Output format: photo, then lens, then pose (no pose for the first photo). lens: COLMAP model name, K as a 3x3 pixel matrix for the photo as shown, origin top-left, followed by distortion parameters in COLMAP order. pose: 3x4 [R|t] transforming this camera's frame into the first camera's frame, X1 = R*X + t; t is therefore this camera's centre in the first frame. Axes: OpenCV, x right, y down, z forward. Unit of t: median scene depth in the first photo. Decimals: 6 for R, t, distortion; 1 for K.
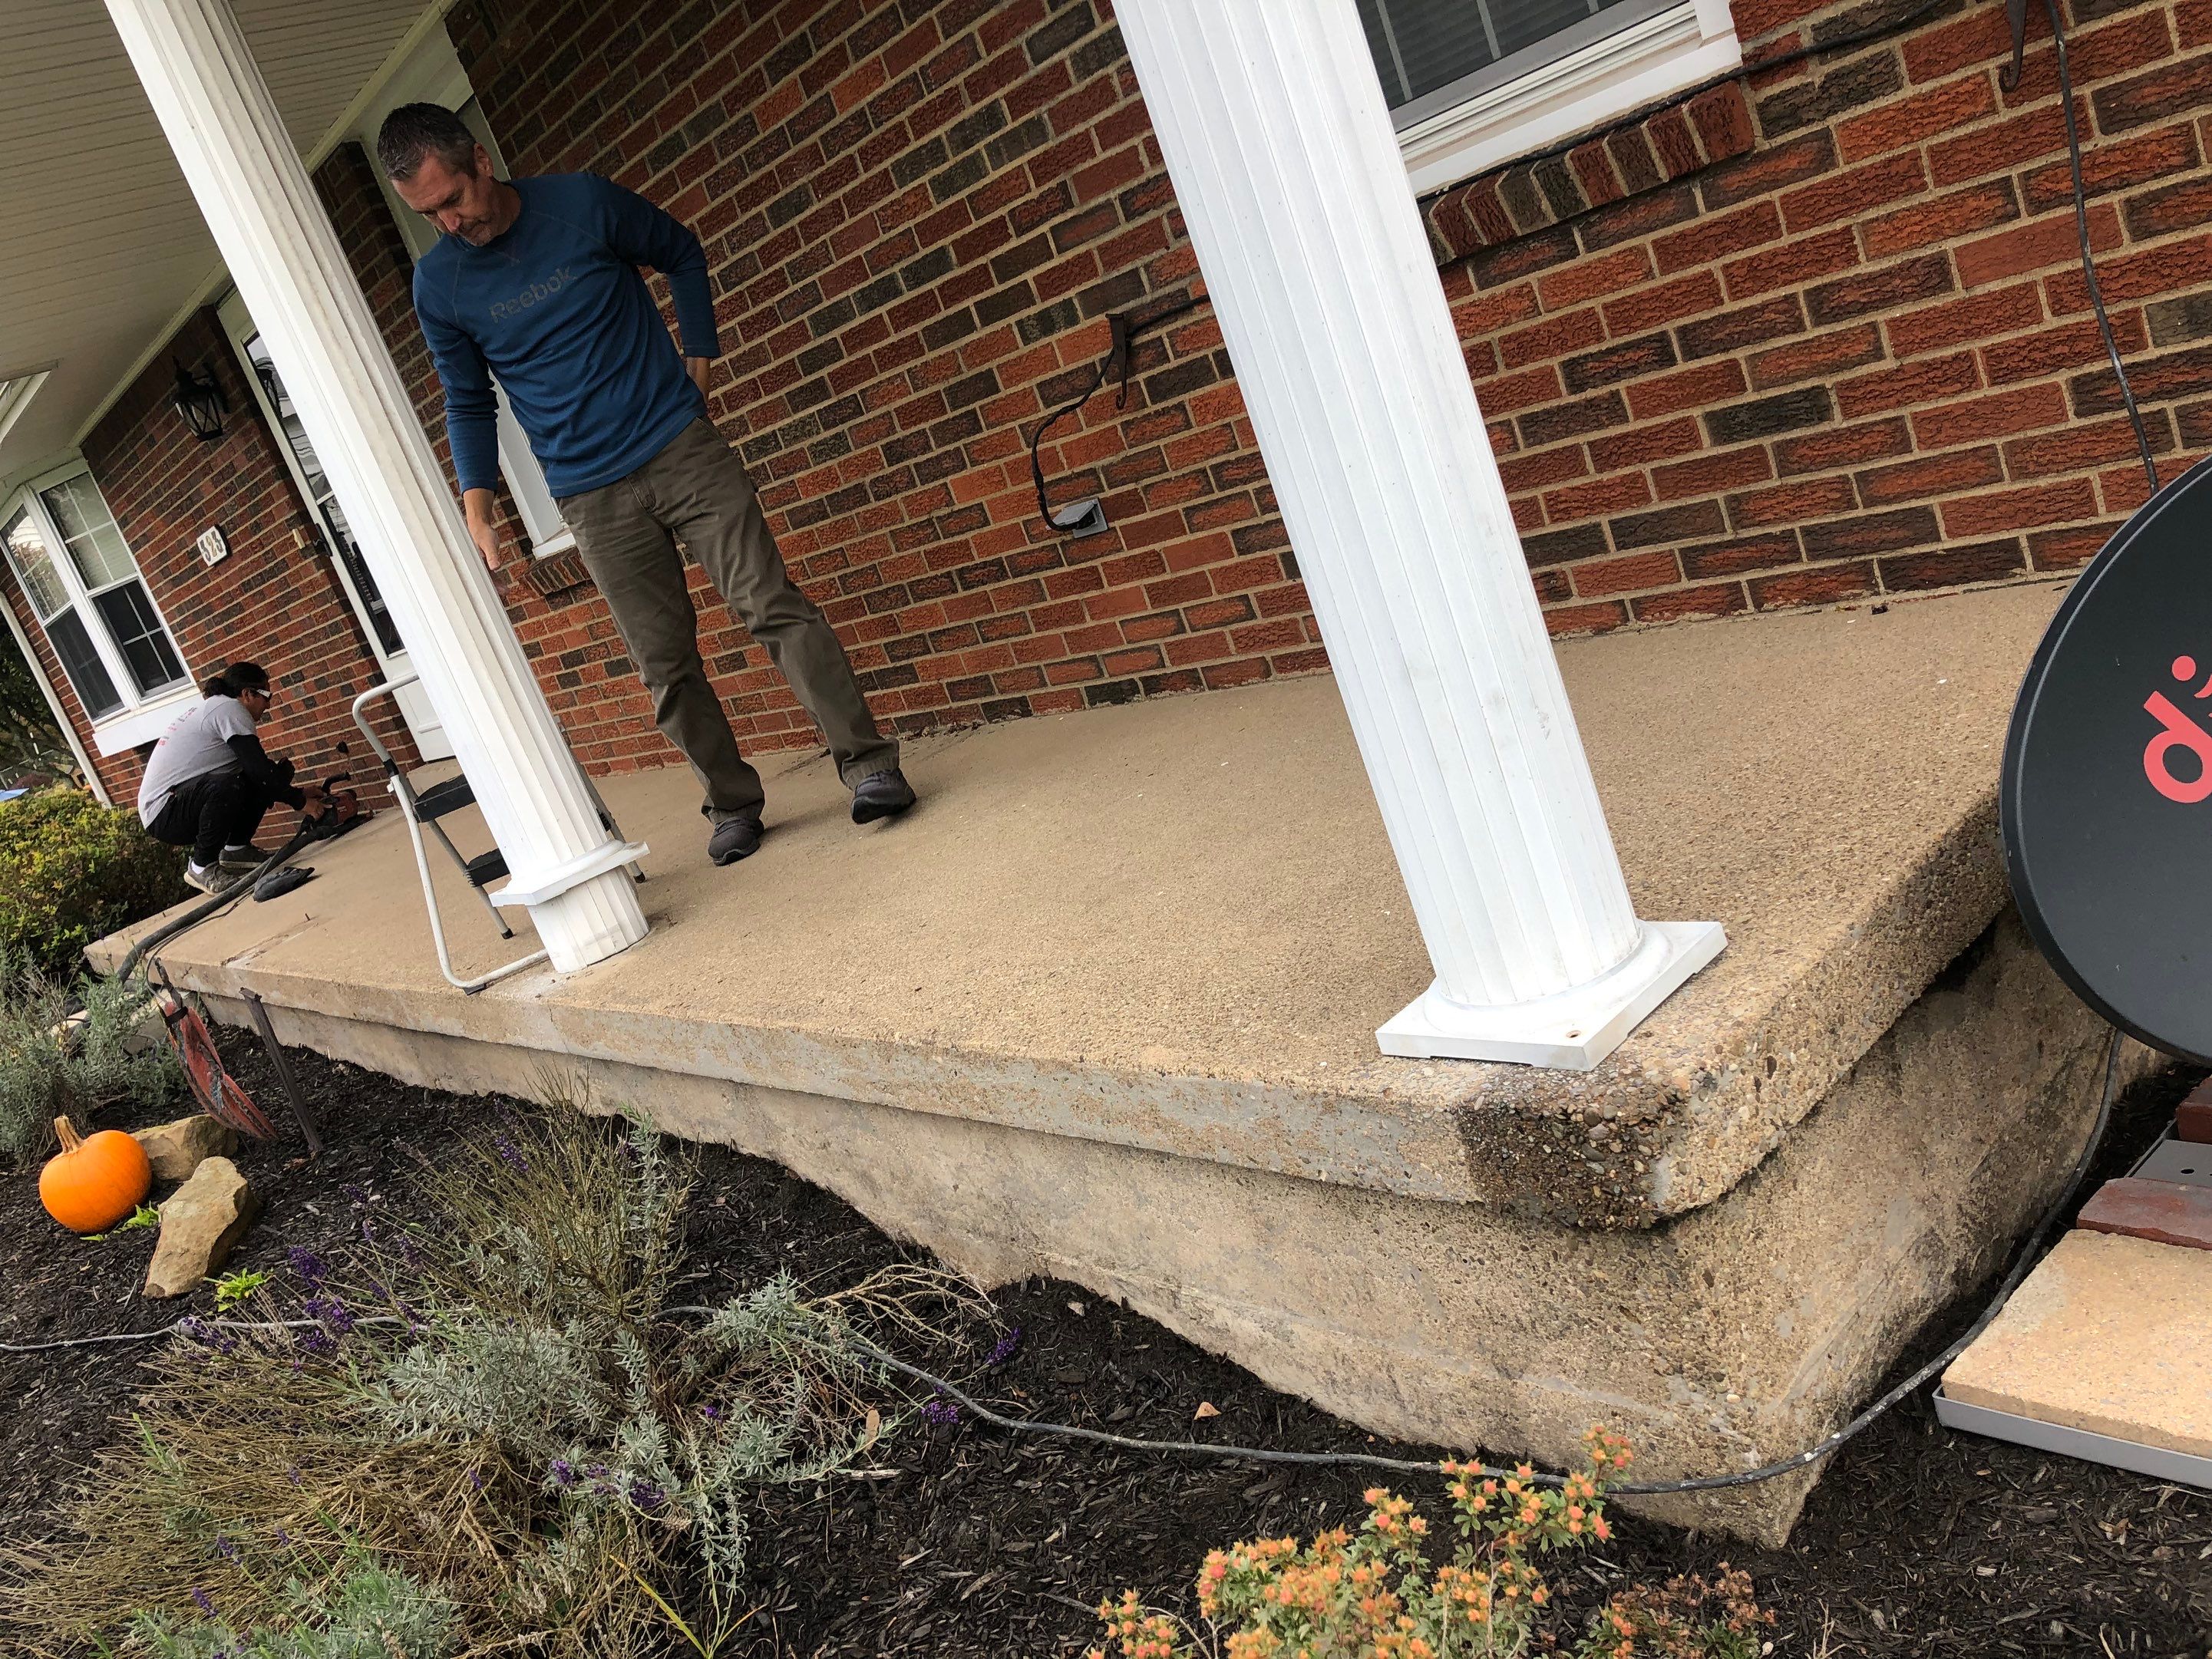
lens RADIAL K [[1787.9, 0, 1093.9], [0, 1787.9, 811.5], [0, 0, 1]] dist [0.012988, -0.009078]
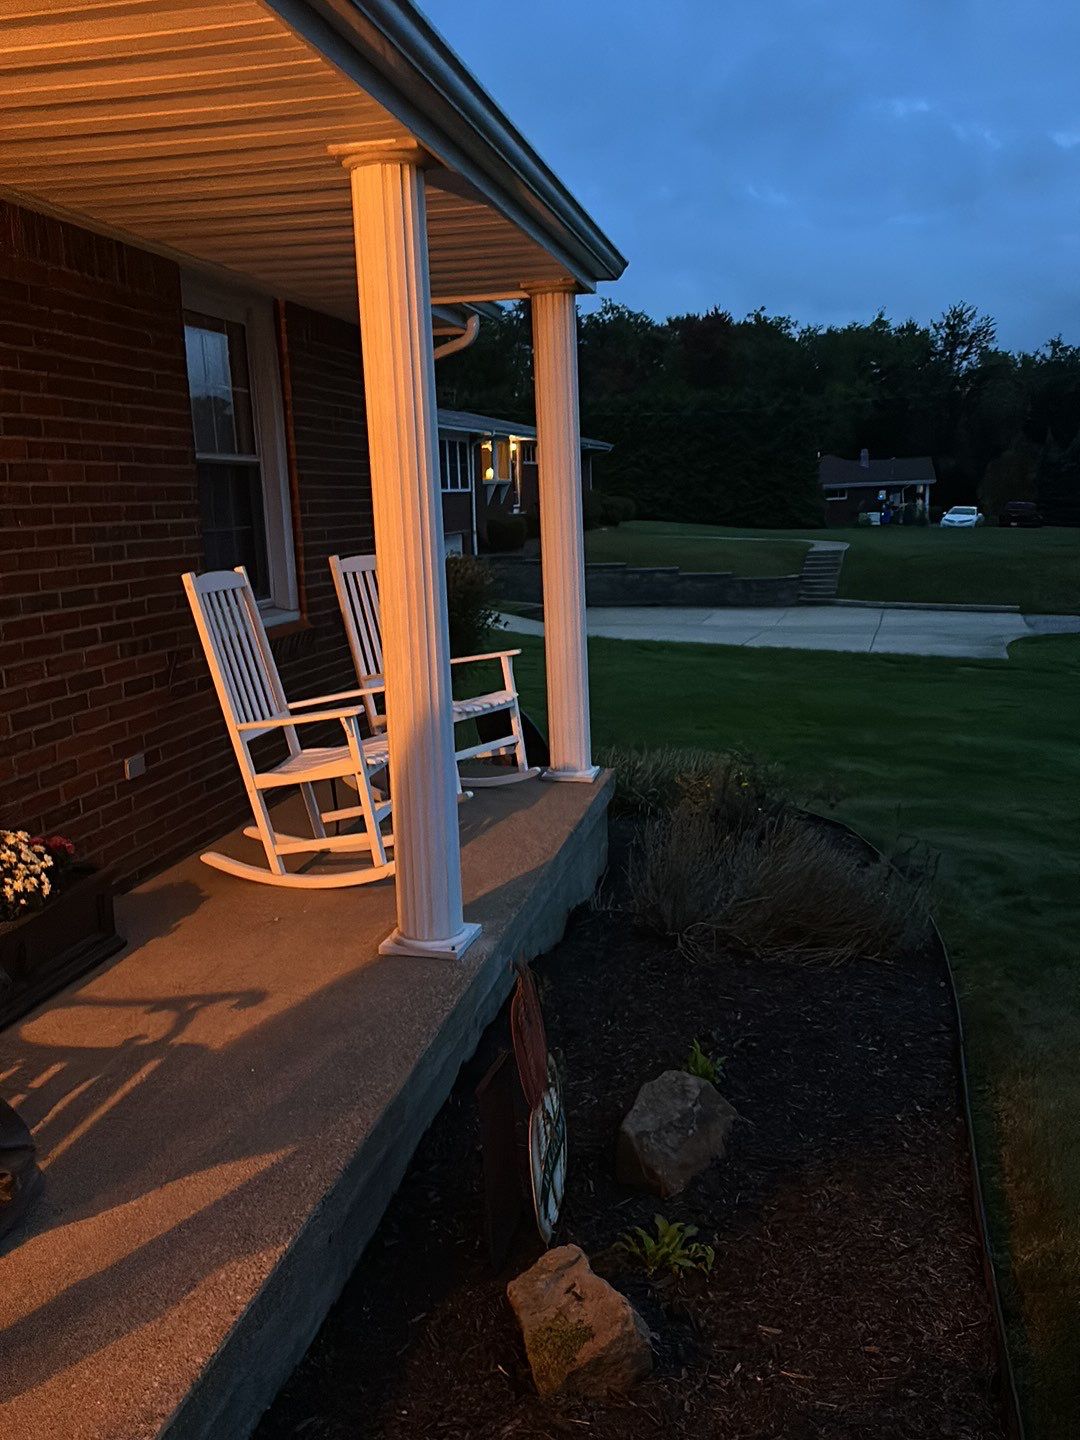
lens RADIAL K [[1280.2, 0, 537.3], [0, 1280.2, 721.7], [0, 0, 1]] dist [0.111817, -0.189574]
pose [[-0.558960, 0.227695, 0.797320, -1.729669], [0.420032, 0.906815, 0.035499, -0.133157], [-0.714938, 0.354743, -0.602512, 2.141015]]
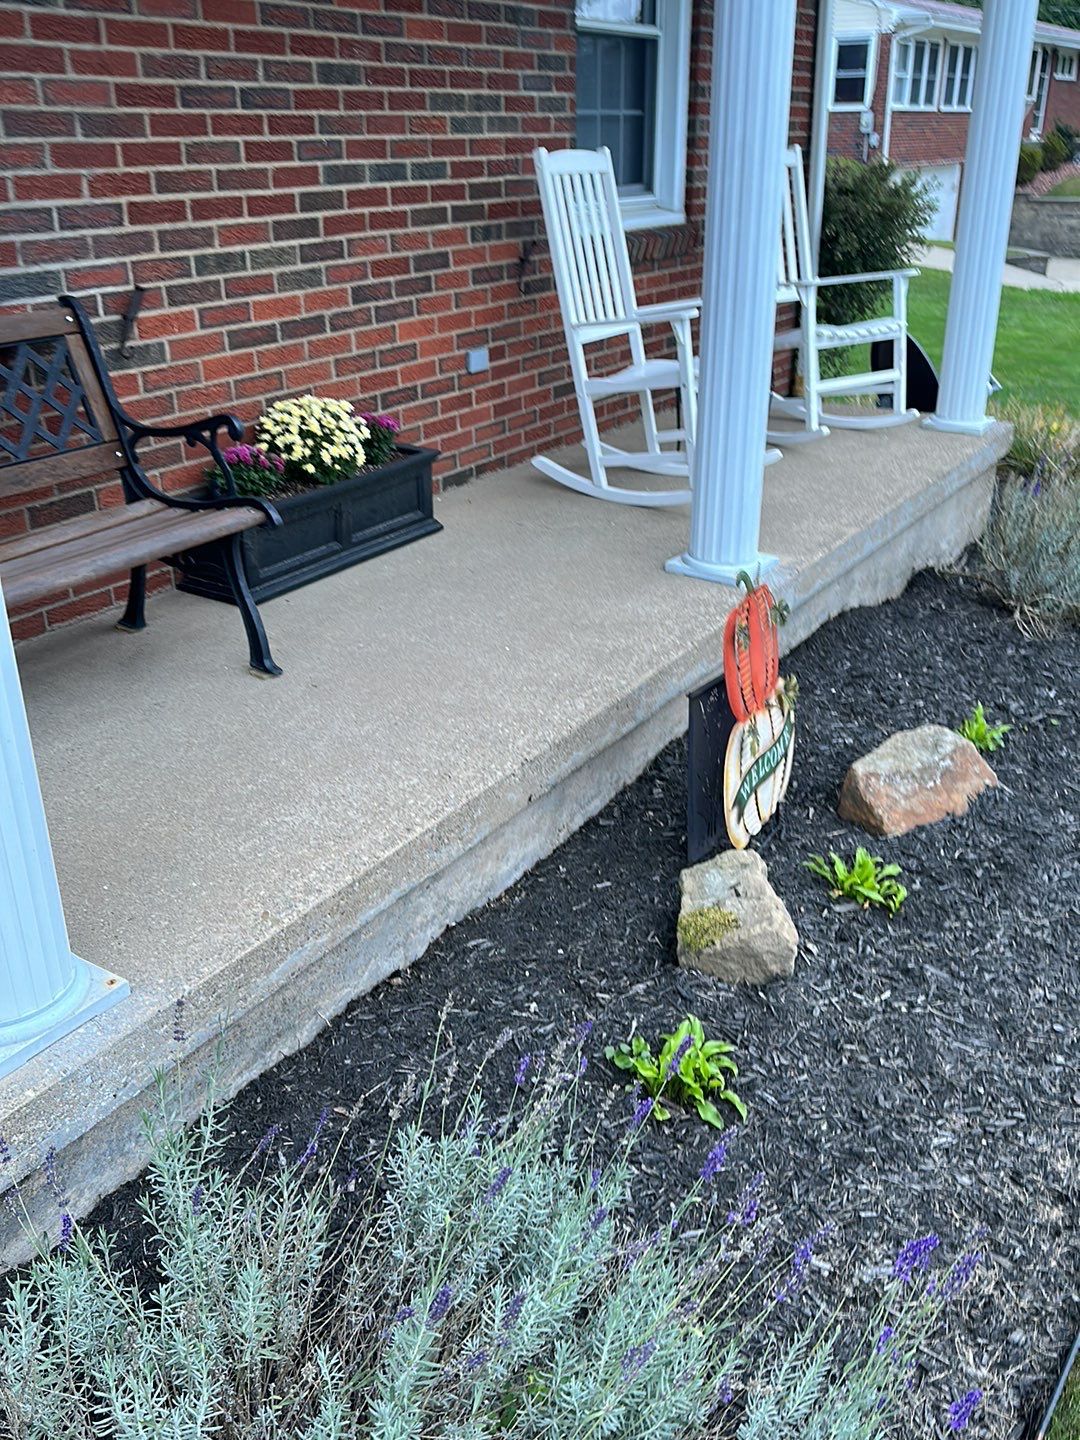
lens RADIAL K [[1280.2, 0, 545.9], [0, 1280.2, 725.9], [0, 0, 1]] dist [0.111817, -0.189574]
pose [[-0.274549, -0.063091, 0.959501, -1.771578], [0.324211, 0.933342, 0.154140, -0.017836], [-0.905268, 0.353400, -0.235794, 2.008236]]
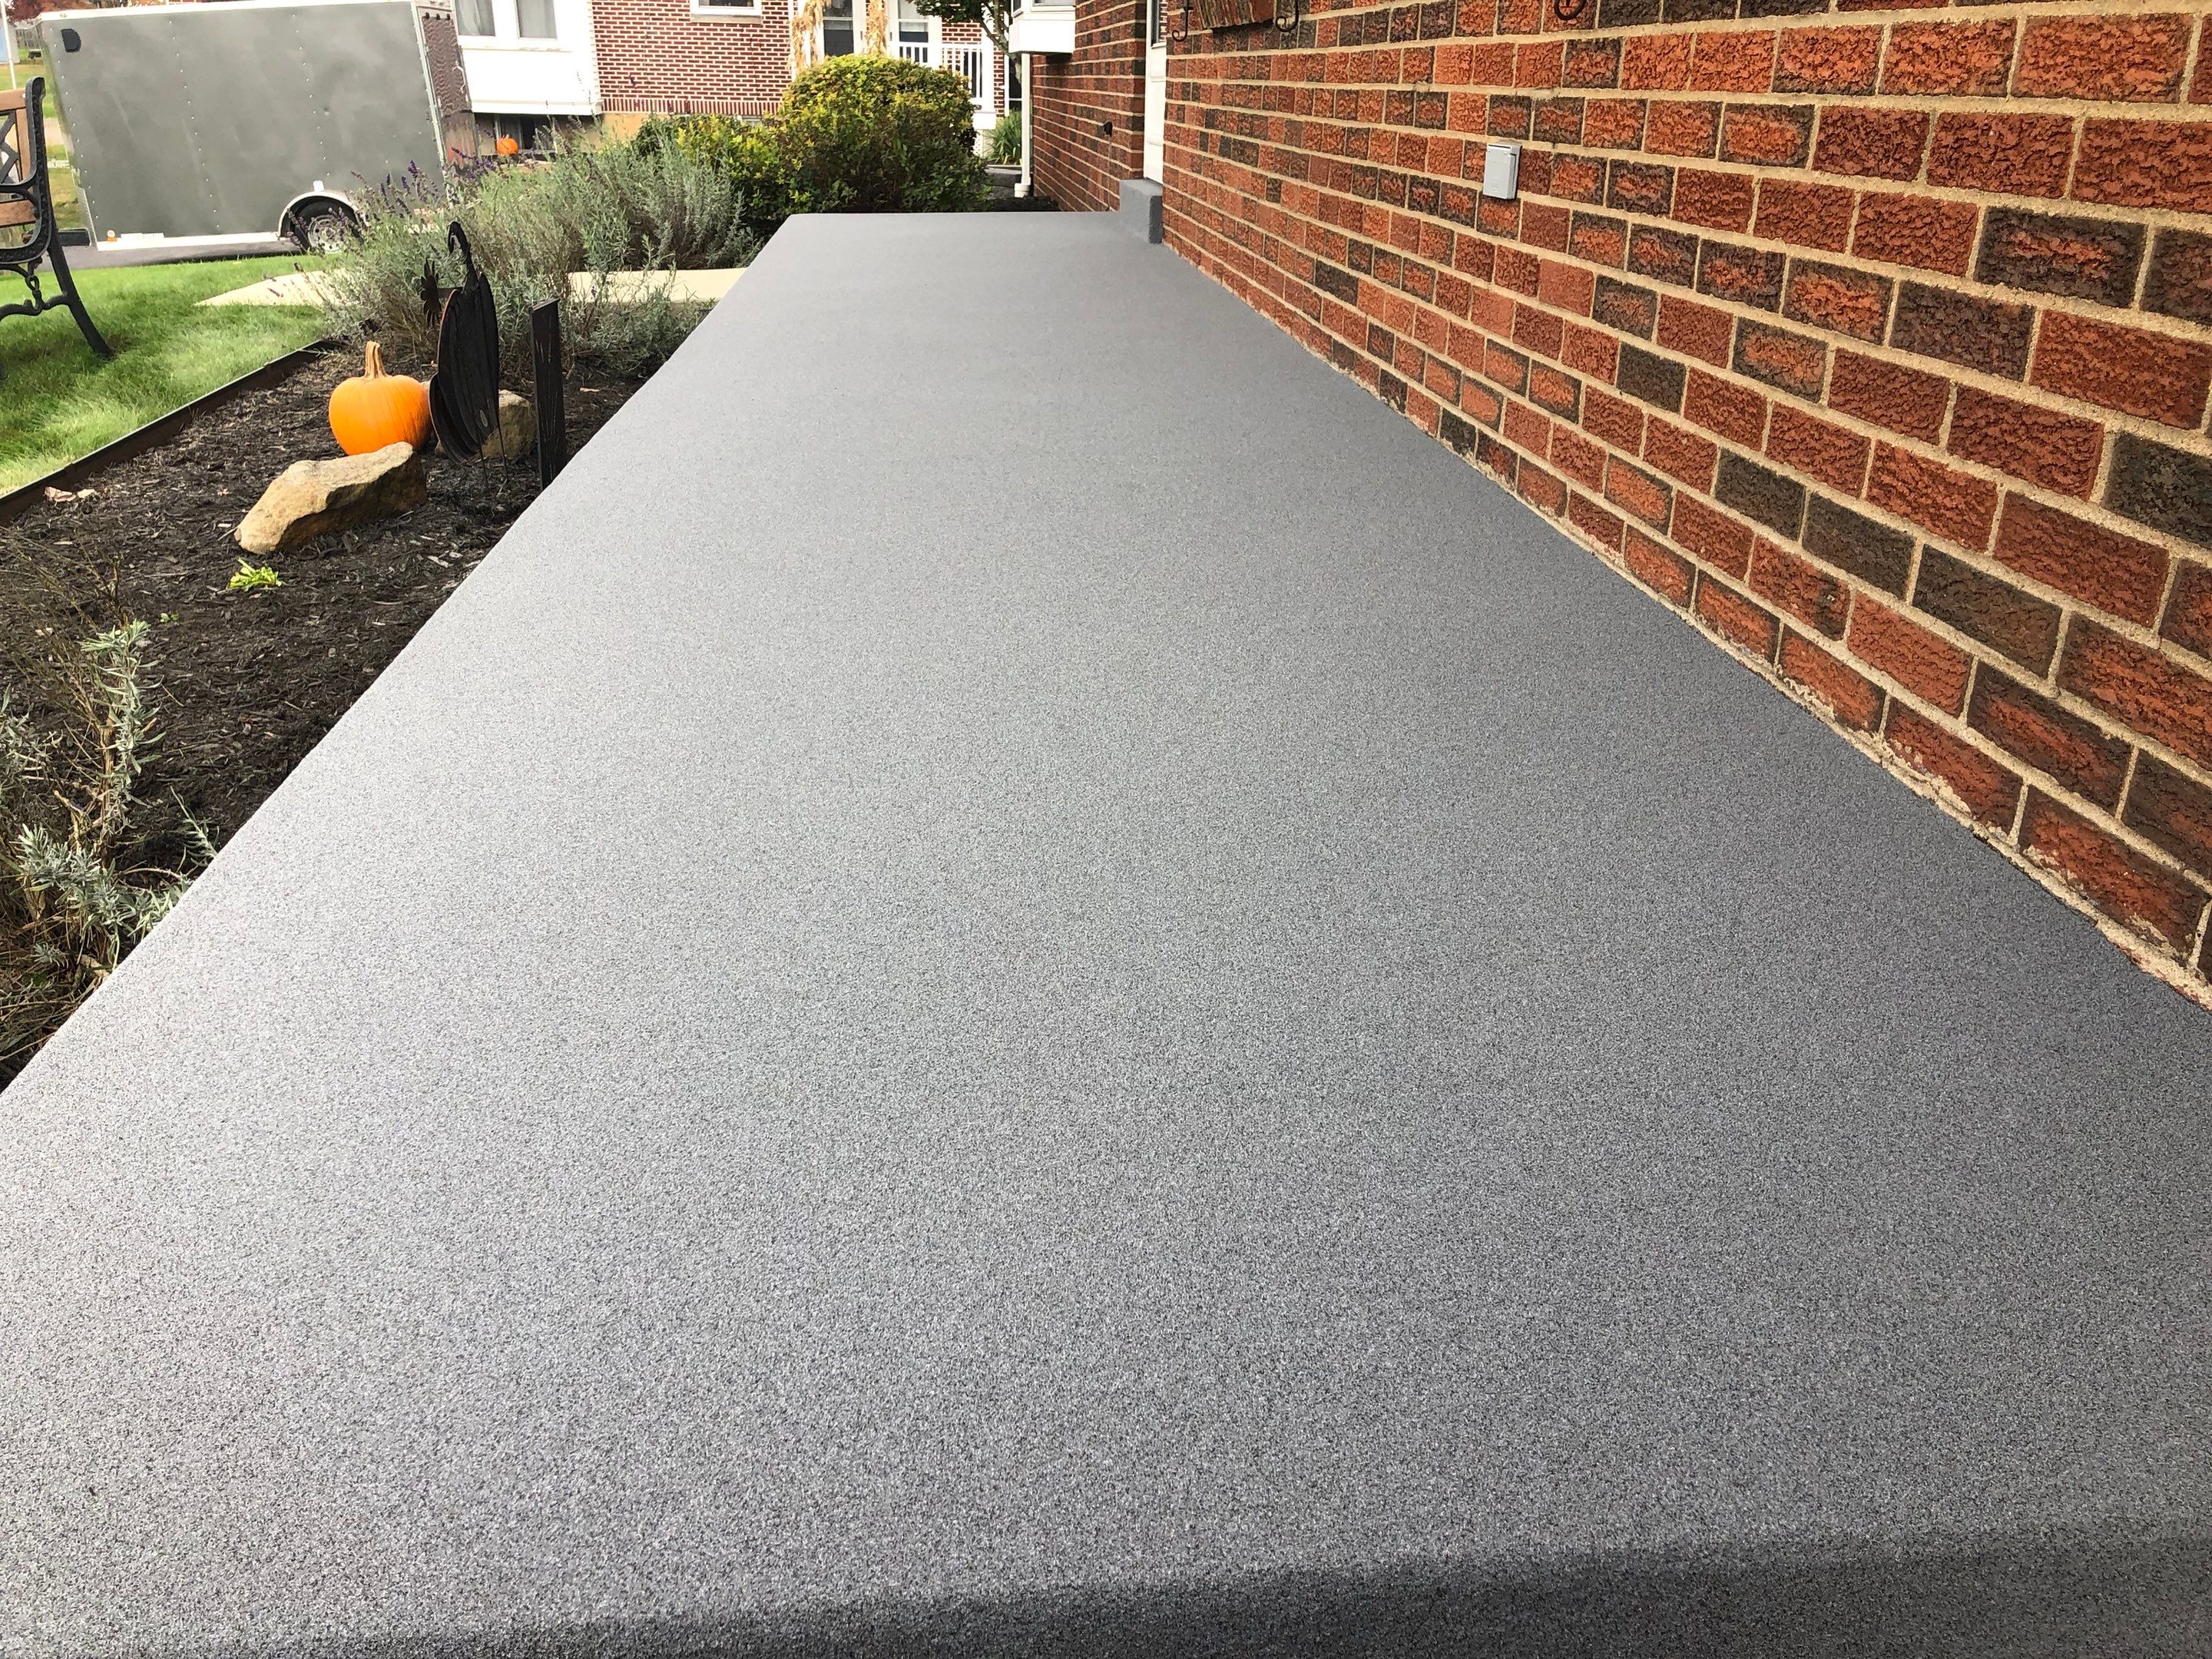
lens RADIAL K [[1788.1, 0, 1133.9], [0, 1788.1, 849.7], [0, 0, 1]] dist [0.012988, -0.009078]
pose [[0.766891, 0.539232, -0.348005, 0.384931], [-0.423013, 0.832502, 0.357772, -0.201386], [0.482637, -0.127161, 0.866540, 0.487489]]
